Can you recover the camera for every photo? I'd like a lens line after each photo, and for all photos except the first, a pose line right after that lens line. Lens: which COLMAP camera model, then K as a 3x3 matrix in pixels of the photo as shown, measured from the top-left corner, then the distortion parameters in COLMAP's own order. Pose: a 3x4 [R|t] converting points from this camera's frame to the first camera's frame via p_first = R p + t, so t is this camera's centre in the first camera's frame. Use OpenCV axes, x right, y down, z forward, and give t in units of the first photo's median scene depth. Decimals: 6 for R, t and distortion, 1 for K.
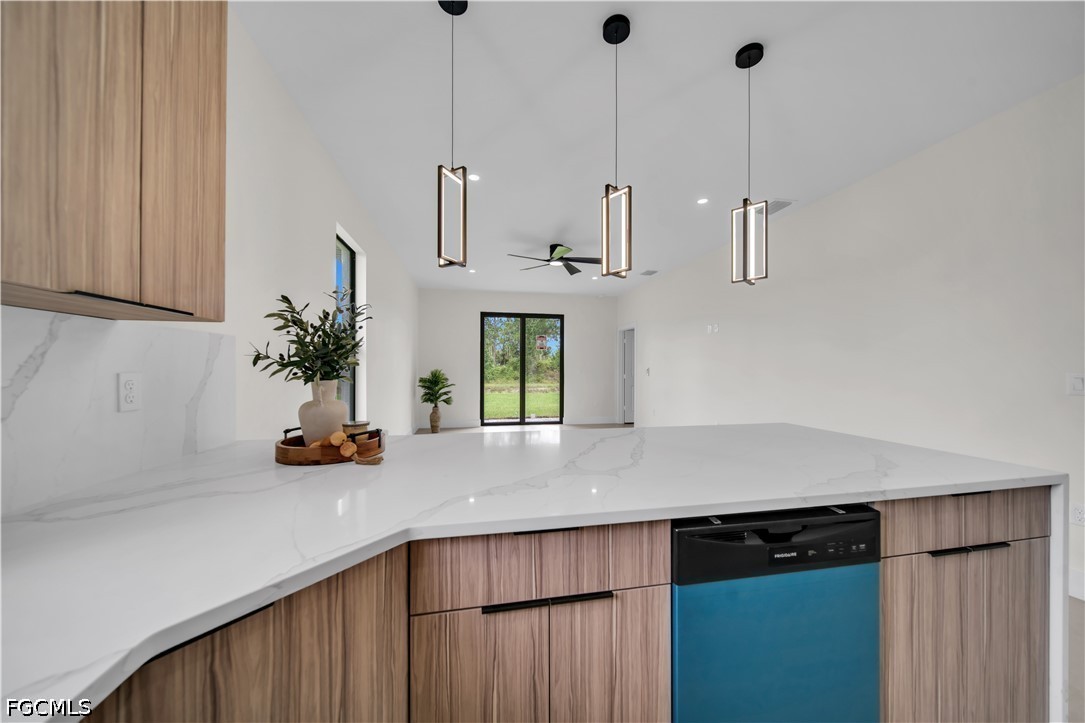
lens RADIAL K [[373.9, 0, 547.5], [0, 373.9, 368.7], [0, 0, 1]] dist [-0.002365, -0.000303]
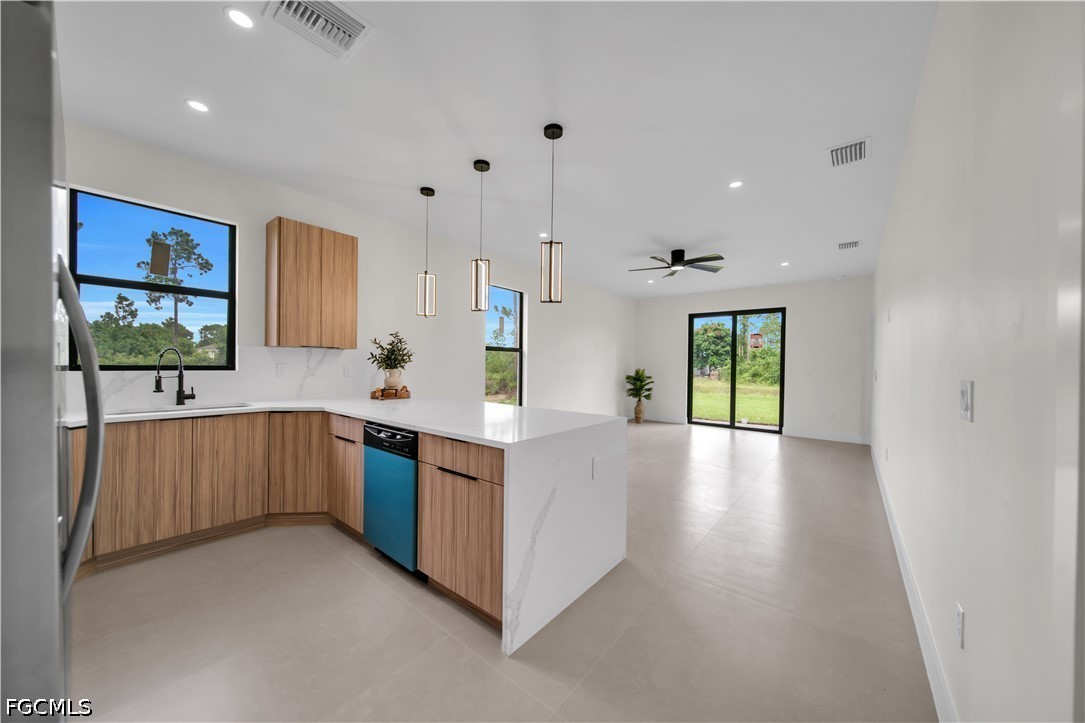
lens RADIAL K [[372.4, 0, 542.8], [0, 372.4, 368.1], [0, 0, 1]] dist [-0.000813, -0.000047]
pose [[0.631841, 0.011704, -0.775010, 0.415524], [-0.014141, 0.999894, 0.003572, 0.000225], [0.774969, 0.008703, 0.631939, 0.037372]]
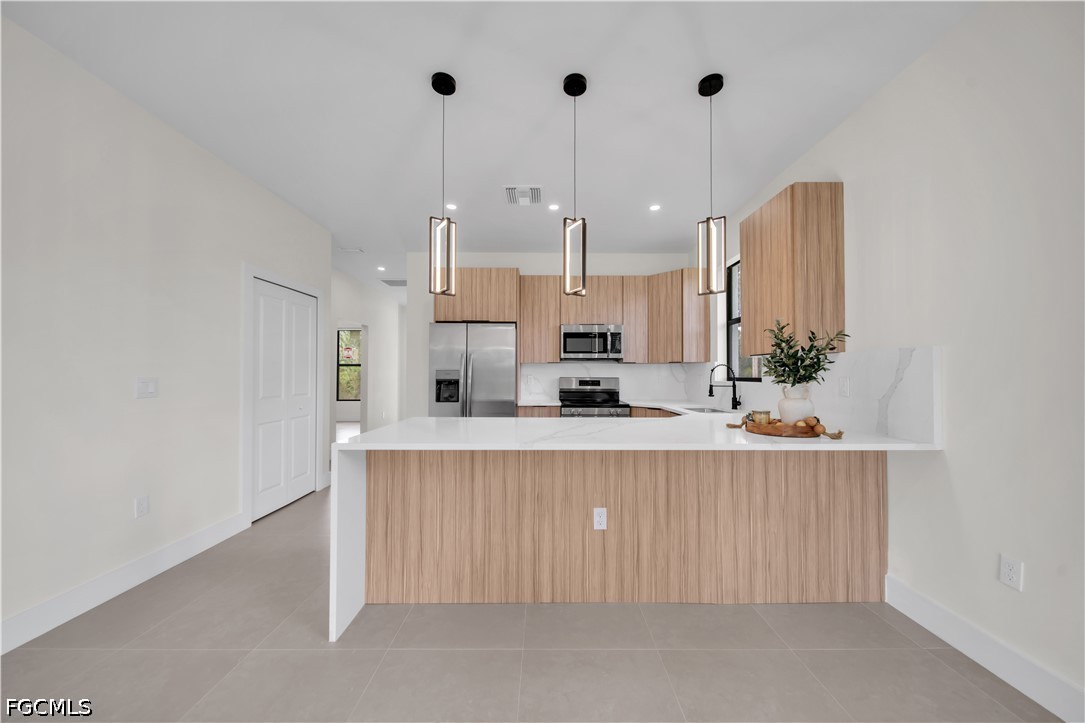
lens RADIAL K [[373.9, 0, 547.5], [0, 373.9, 368.7], [0, 0, 1]] dist [-0.002365, -0.000303]
pose [[-0.980819, -0.000776, 0.194920, 0.002370], [-0.003113, 0.999927, -0.011684, -0.000945], [-0.194897, -0.012067, -0.980749, 0.535140]]
